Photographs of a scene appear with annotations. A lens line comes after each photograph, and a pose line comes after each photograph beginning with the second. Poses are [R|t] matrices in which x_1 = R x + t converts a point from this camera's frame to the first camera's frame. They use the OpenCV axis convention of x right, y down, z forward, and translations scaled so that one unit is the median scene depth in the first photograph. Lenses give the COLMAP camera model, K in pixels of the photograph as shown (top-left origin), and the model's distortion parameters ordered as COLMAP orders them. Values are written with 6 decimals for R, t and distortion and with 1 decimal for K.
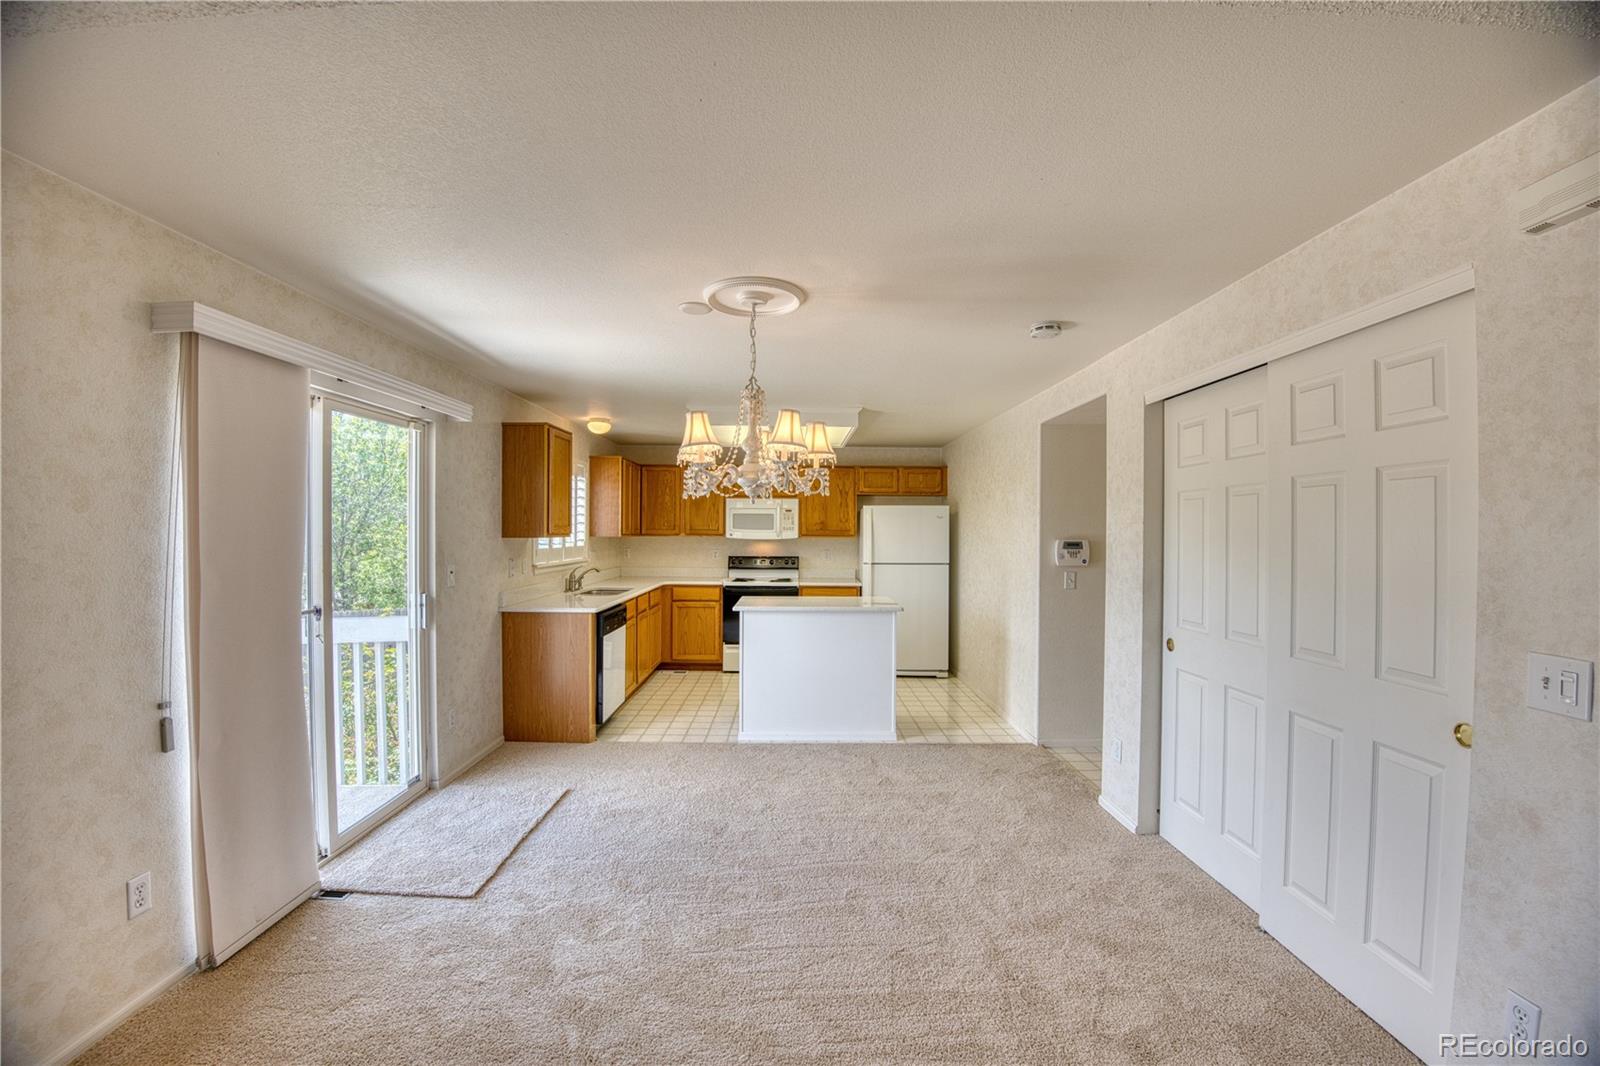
lens RADIAL K [[639.7, 0, 800.0], [0, 639.7, 533.0], [0, 0, 1]] dist [0.000032, -0.000004]
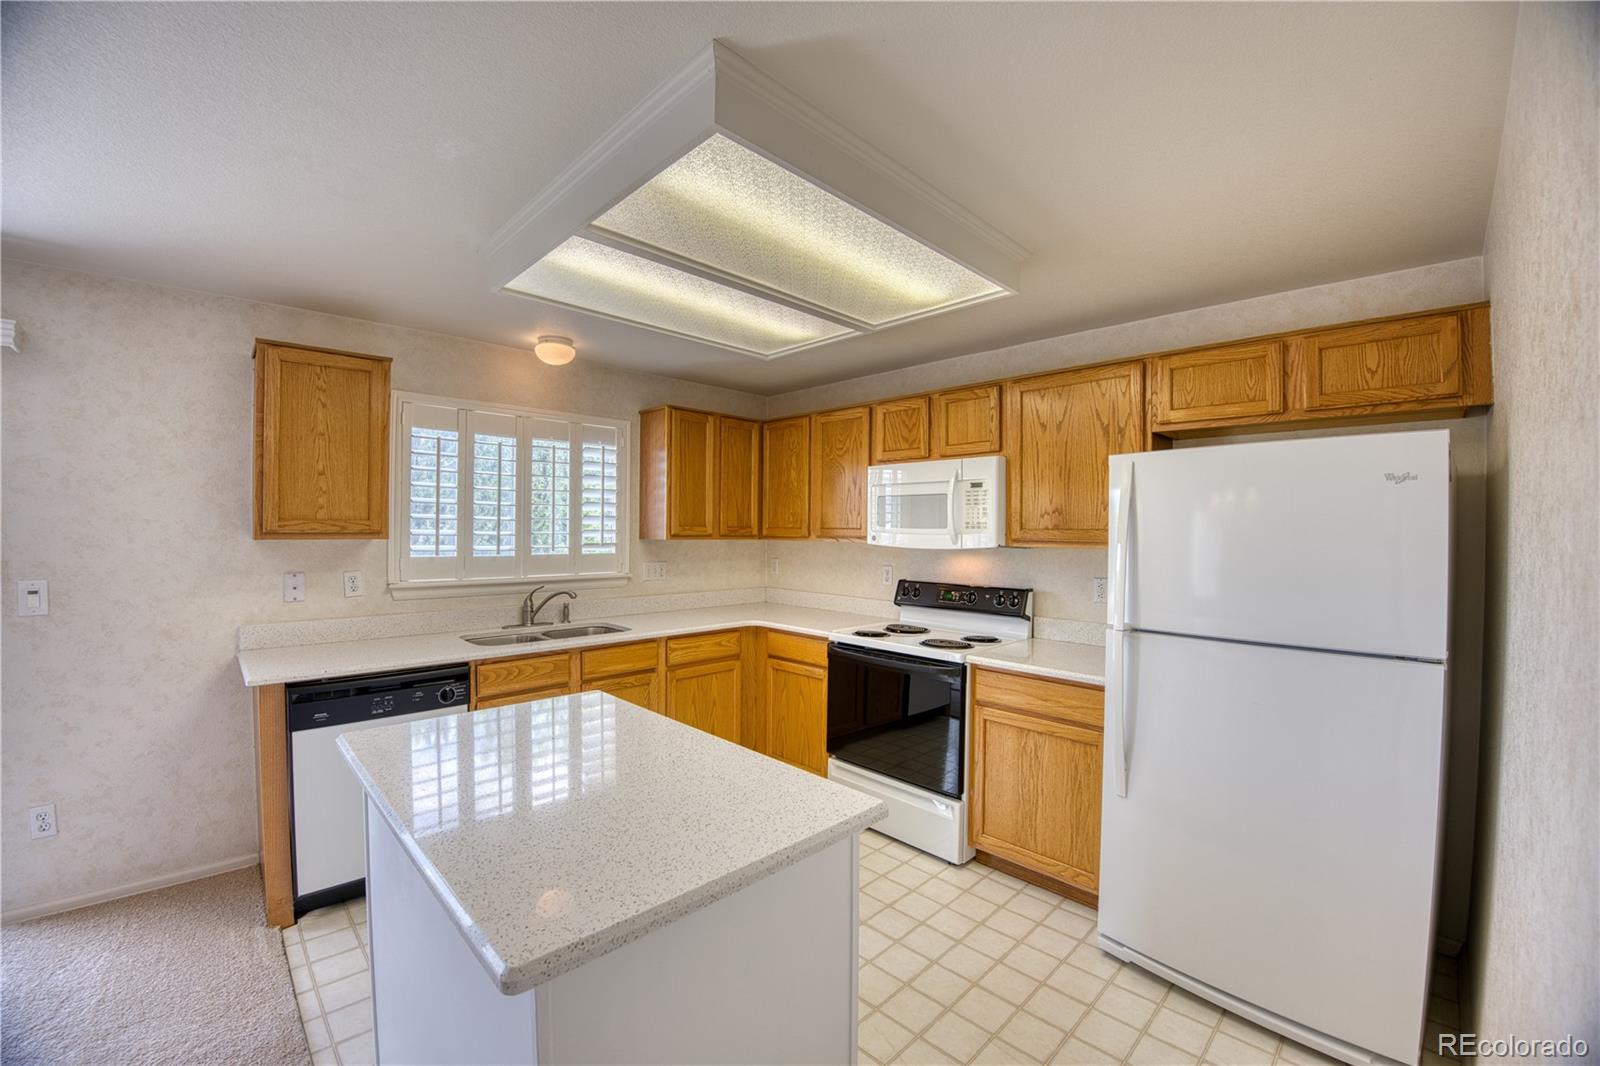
lens RADIAL K [[655.7, 0, 800.0], [0, 655.7, 533.0], [0, 0, 1]] dist [-0.012377, -0.000043]
pose [[0.706789, 0.004538, -0.707410, 0.215693], [-0.008256, 0.999964, -0.001834, -0.000200], [0.707376, 0.007137, 0.706801, 0.594195]]
